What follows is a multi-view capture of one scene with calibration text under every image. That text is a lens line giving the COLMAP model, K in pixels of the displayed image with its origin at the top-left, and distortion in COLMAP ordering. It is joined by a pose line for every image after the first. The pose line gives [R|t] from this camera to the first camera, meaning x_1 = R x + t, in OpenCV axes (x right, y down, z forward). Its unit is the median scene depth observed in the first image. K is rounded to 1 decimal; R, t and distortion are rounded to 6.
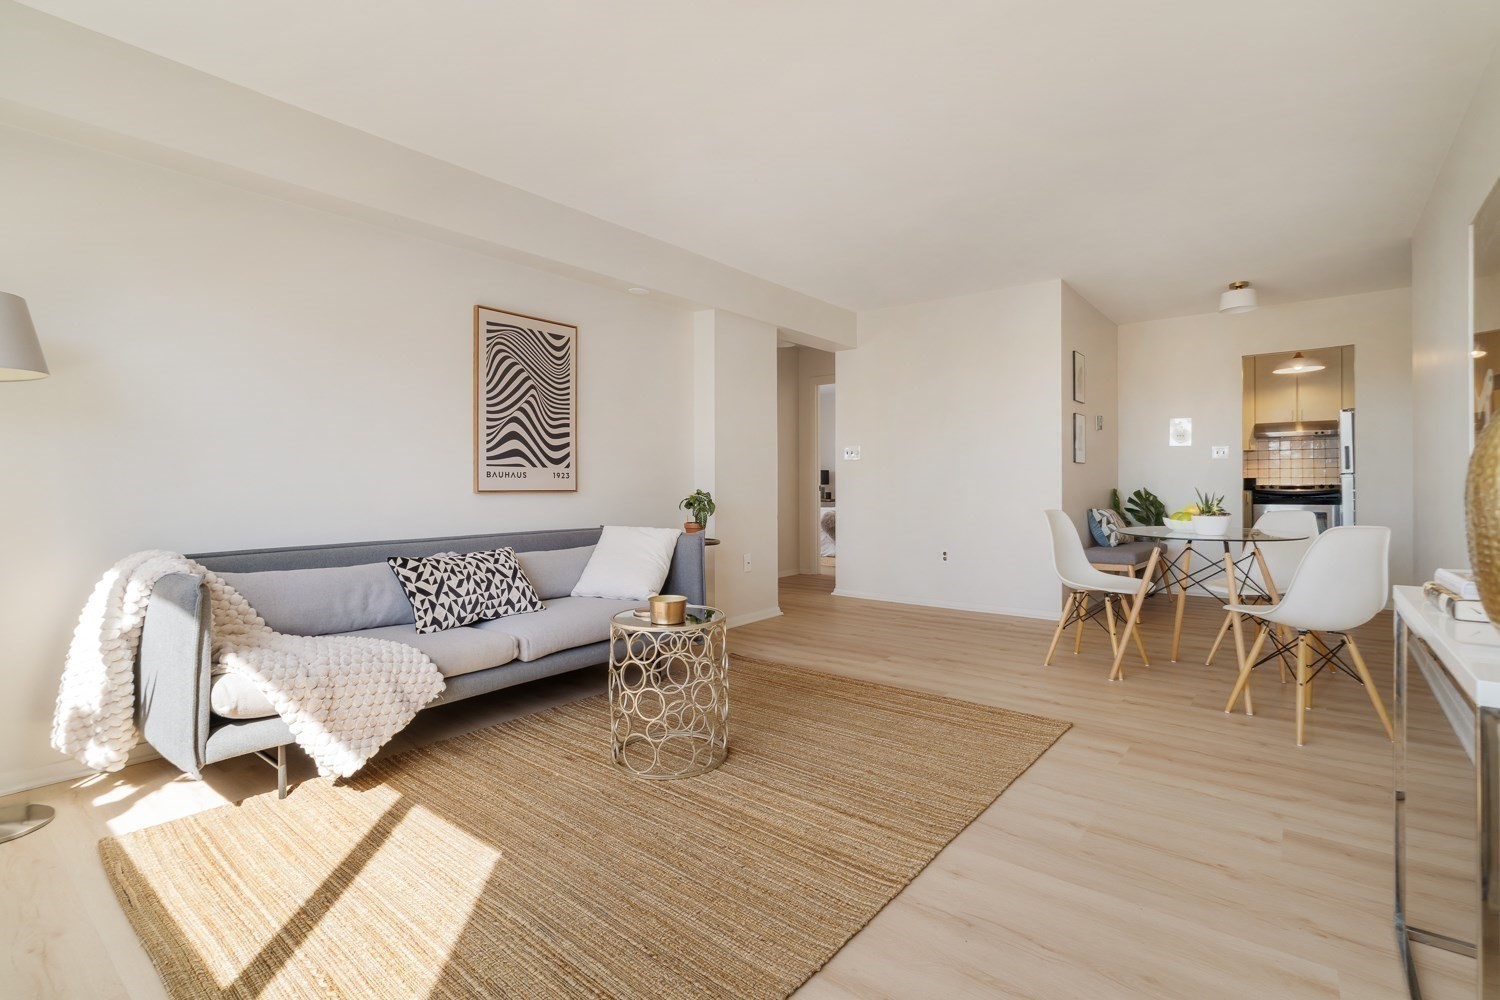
lens RADIAL K [[668.8, 0, 746.3], [0, 668.8, 486.1], [0, 0, 1]] dist [-0.005304, 0.000148]
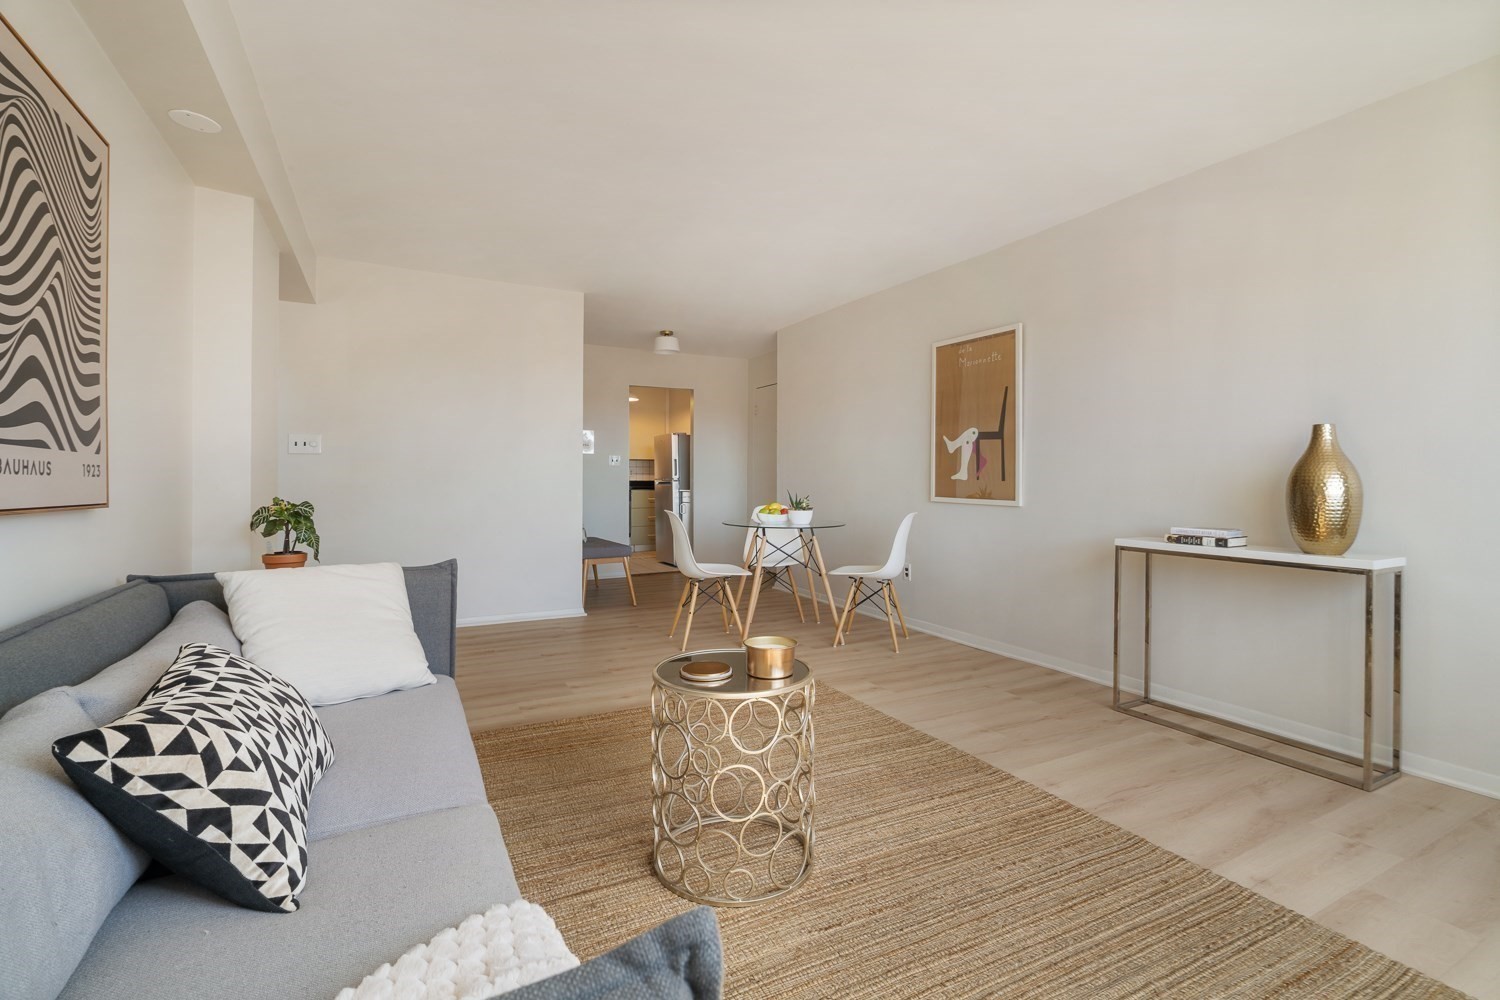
lens RADIAL K [[668.8, 0, 723.4], [0, 668.8, 480.9], [0, 0, 1]] dist [-0.005304, 0.000148]
pose [[0.422824, 0.005779, 0.906194, -0.532550], [0.001128, 0.999976, -0.006904, -0.006139], [-0.906211, 0.003941, 0.422807, 0.469841]]
